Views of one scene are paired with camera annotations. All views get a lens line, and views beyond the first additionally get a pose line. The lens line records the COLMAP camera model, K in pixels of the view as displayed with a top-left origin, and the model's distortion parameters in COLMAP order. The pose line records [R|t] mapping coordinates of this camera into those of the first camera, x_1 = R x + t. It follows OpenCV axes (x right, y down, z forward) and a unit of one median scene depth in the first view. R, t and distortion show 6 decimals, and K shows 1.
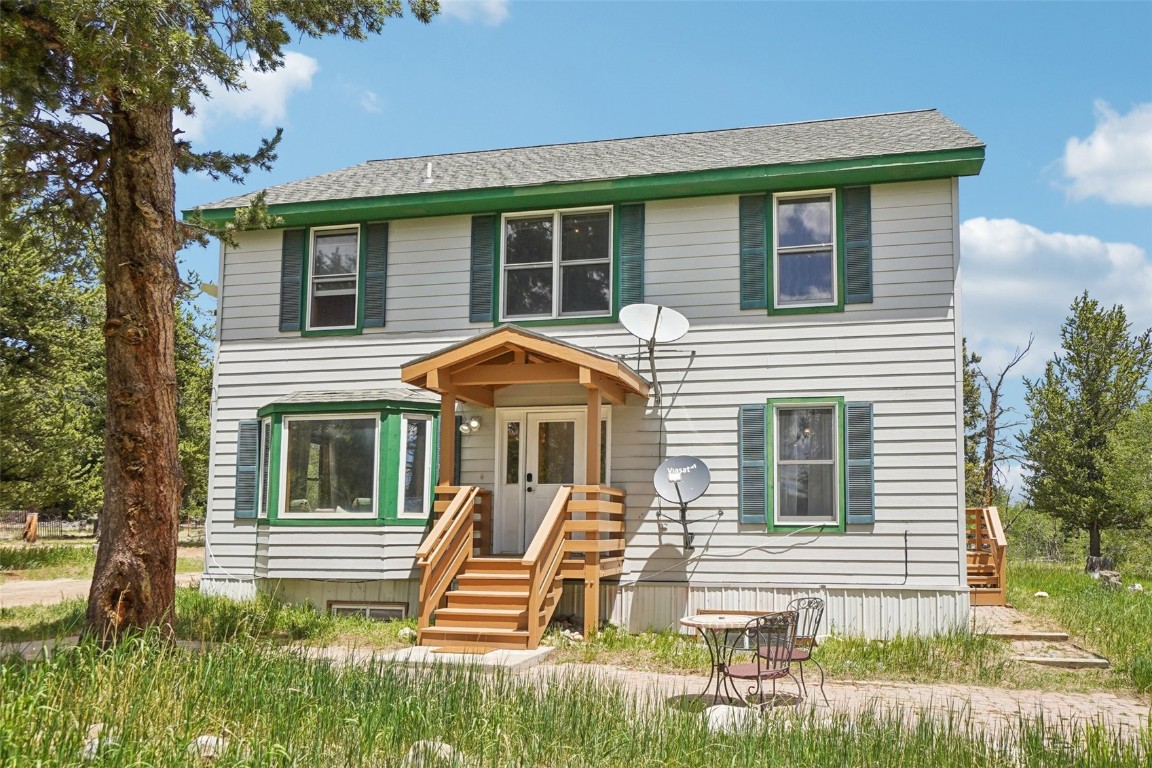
lens RADIAL K [[641.2, 0, 576.0], [0, 641.2, 384.0], [0, 0, 1]] dist [0.005691, 0.000358]
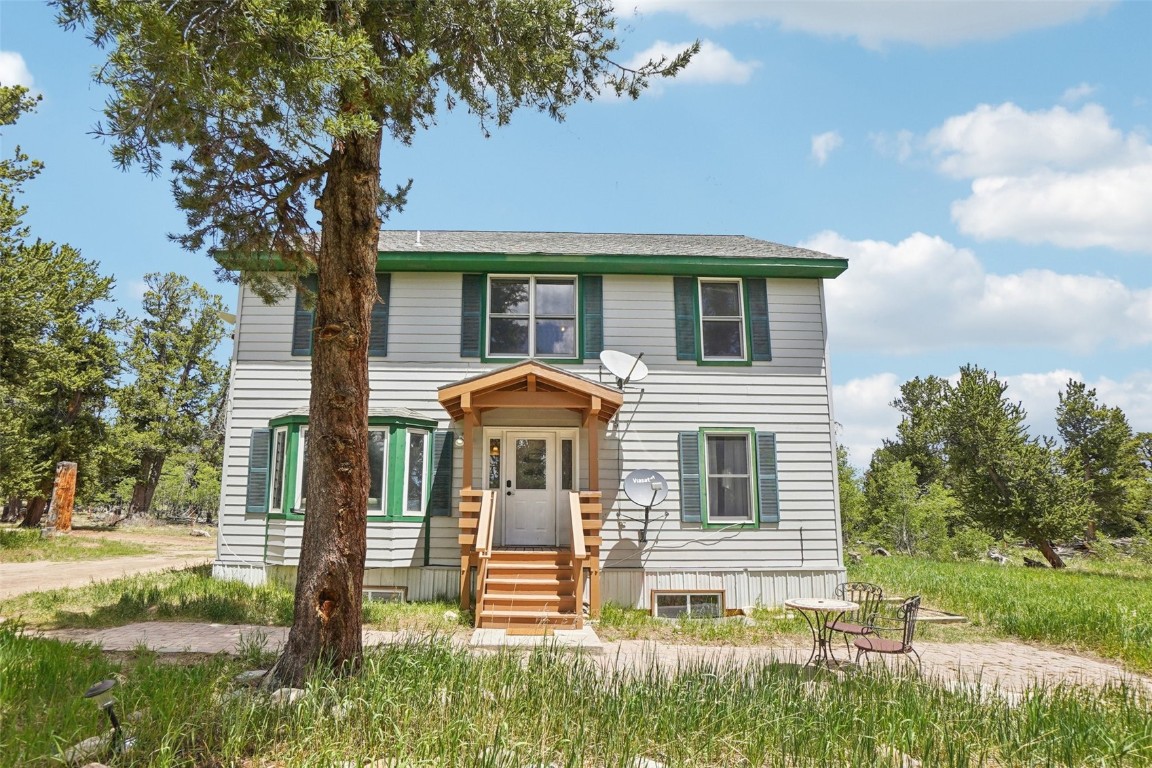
lens RADIAL K [[485.9, 0, 576.0], [0, 485.9, 384.0], [0, 0, 1]] dist [-0.038362, 0.000208]
pose [[0.984049, 0.053114, 0.169784, -0.130876], [-0.042905, 0.997075, -0.063243, 0.007747], [-0.172647, 0.054950, 0.983450, 0.048709]]
